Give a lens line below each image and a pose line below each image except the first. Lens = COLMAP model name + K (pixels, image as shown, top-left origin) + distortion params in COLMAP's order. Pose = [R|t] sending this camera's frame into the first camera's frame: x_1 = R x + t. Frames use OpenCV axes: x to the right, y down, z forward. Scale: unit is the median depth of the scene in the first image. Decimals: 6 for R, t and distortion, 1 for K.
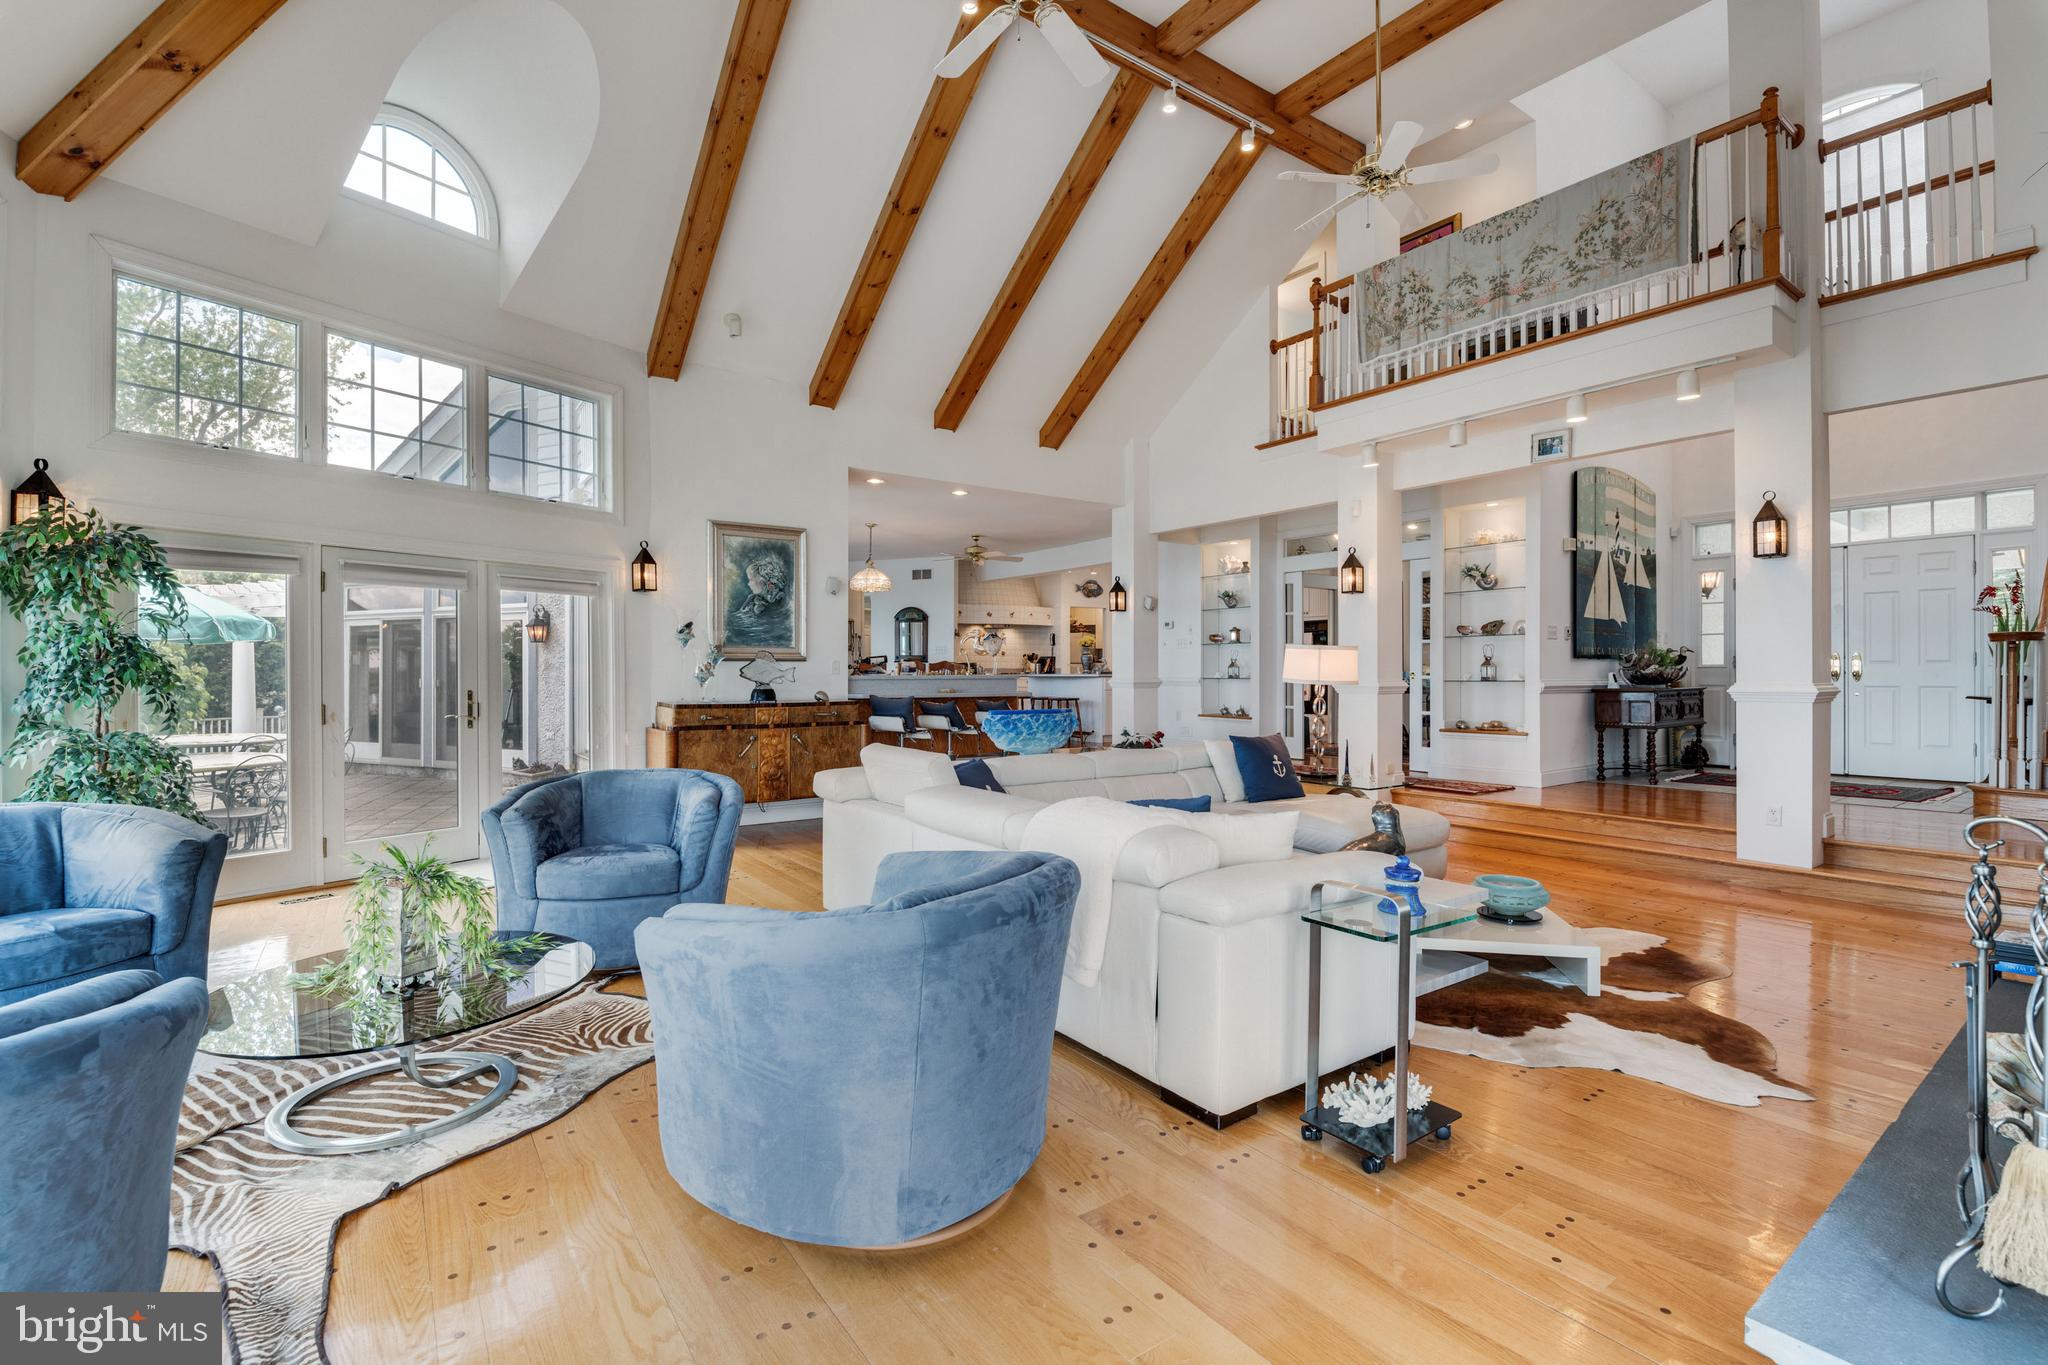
lens RADIAL K [[915.4, 0, 1036.7], [0, 915.4, 672.4], [0, 0, 1]] dist [-0.003747, -0.002342]
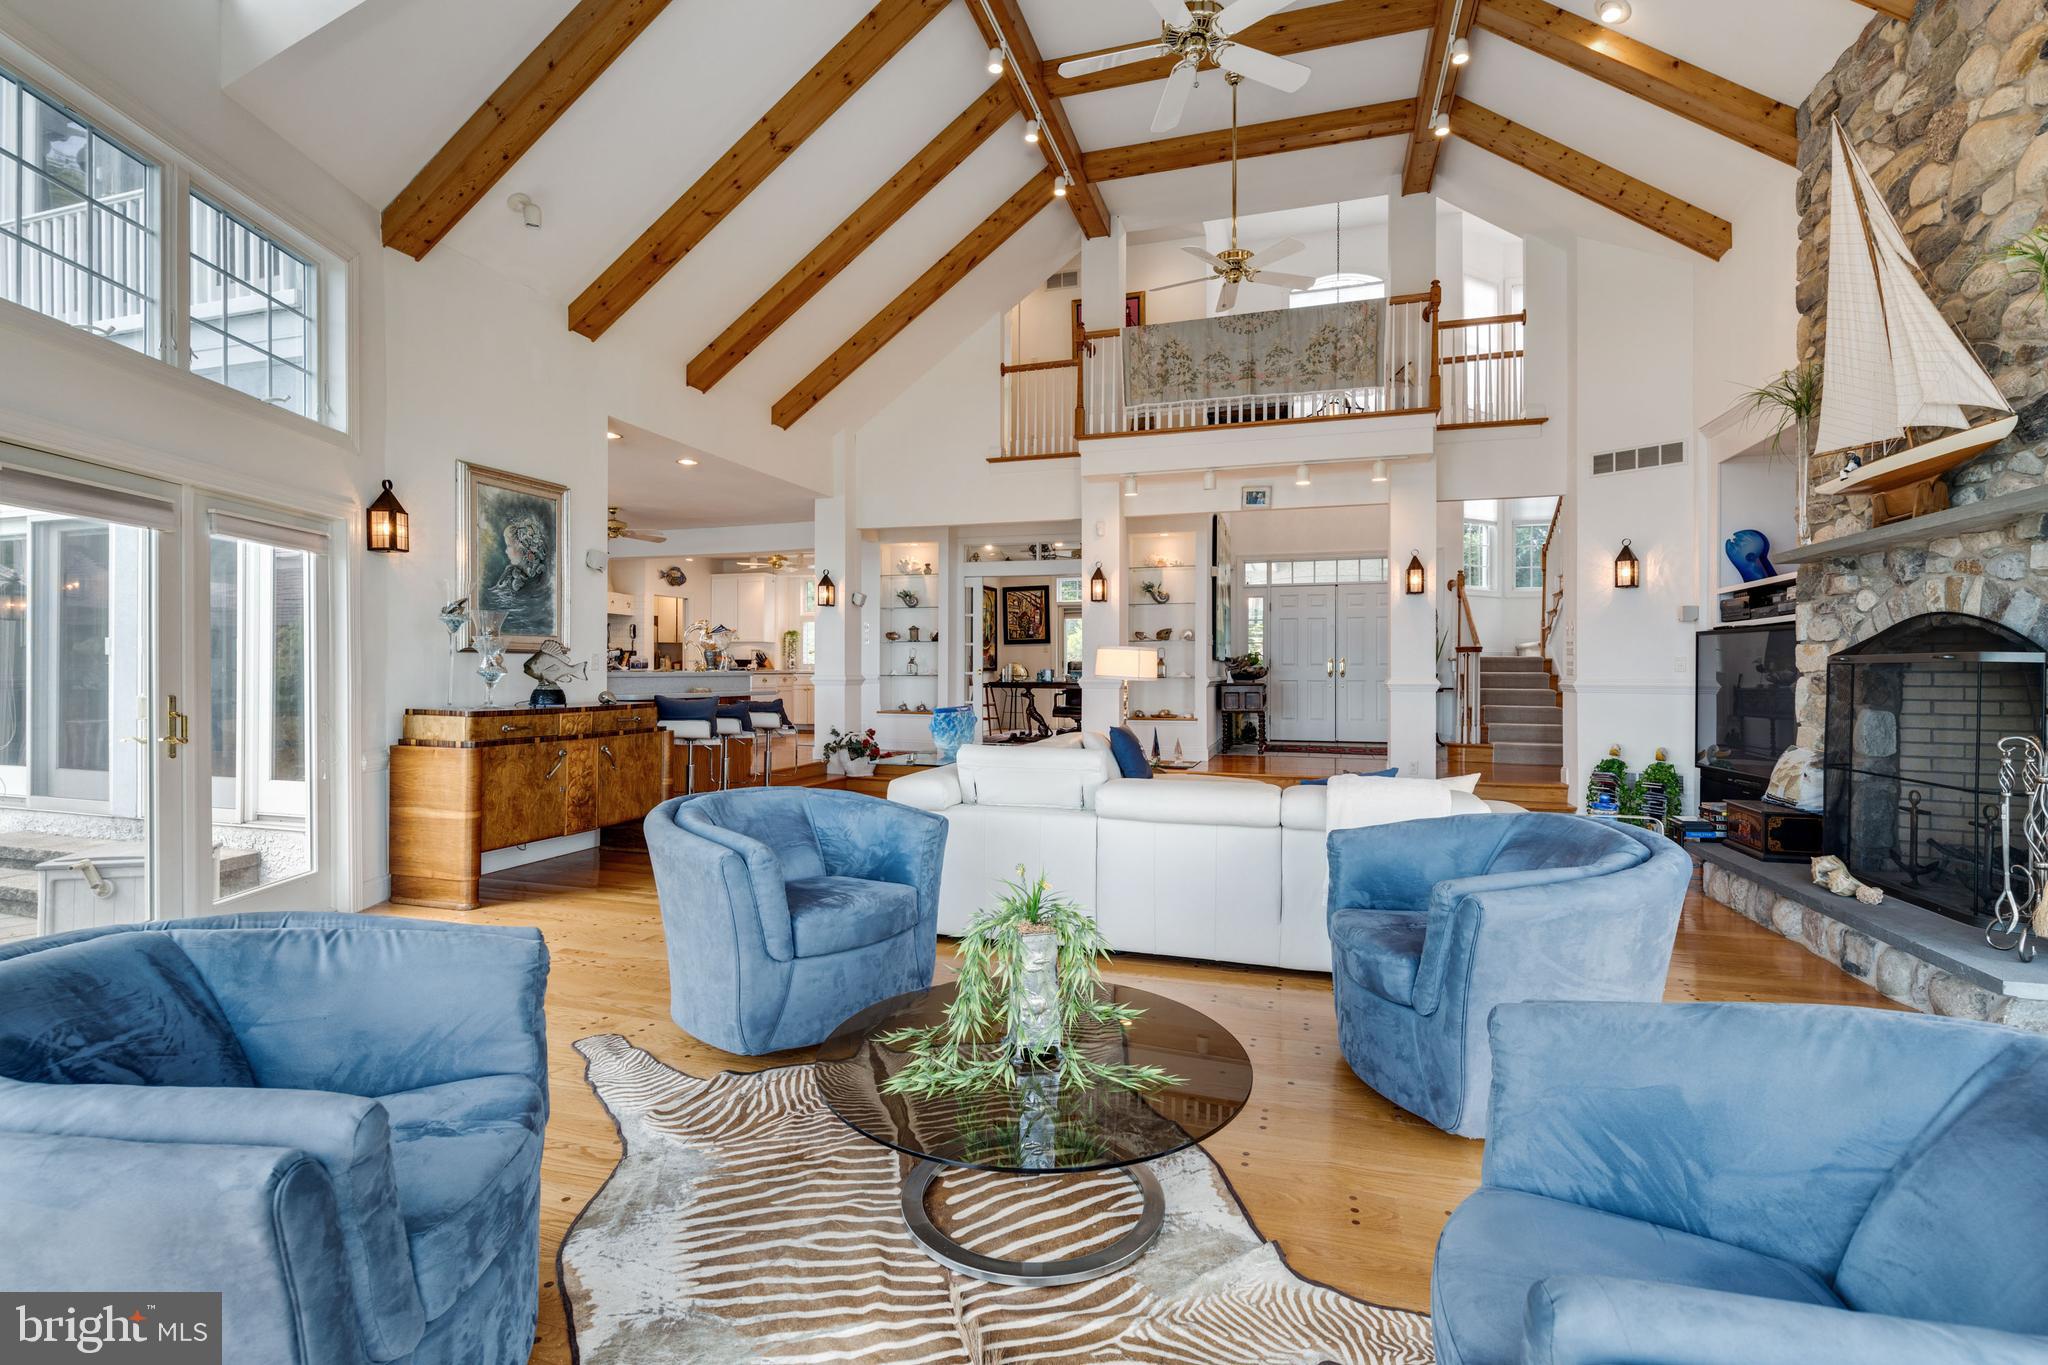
lens RADIAL K [[915.4, 0, 1039.7], [0, 915.4, 671.3], [0, 0, 1]] dist [-0.003747, -0.002342]
pose [[0.794204, 0.001908, 0.607648, -0.440327], [-0.002529, 0.999997, 0.000166, 0.001726], [-0.607646, -0.001669, 0.794206, 0.134355]]
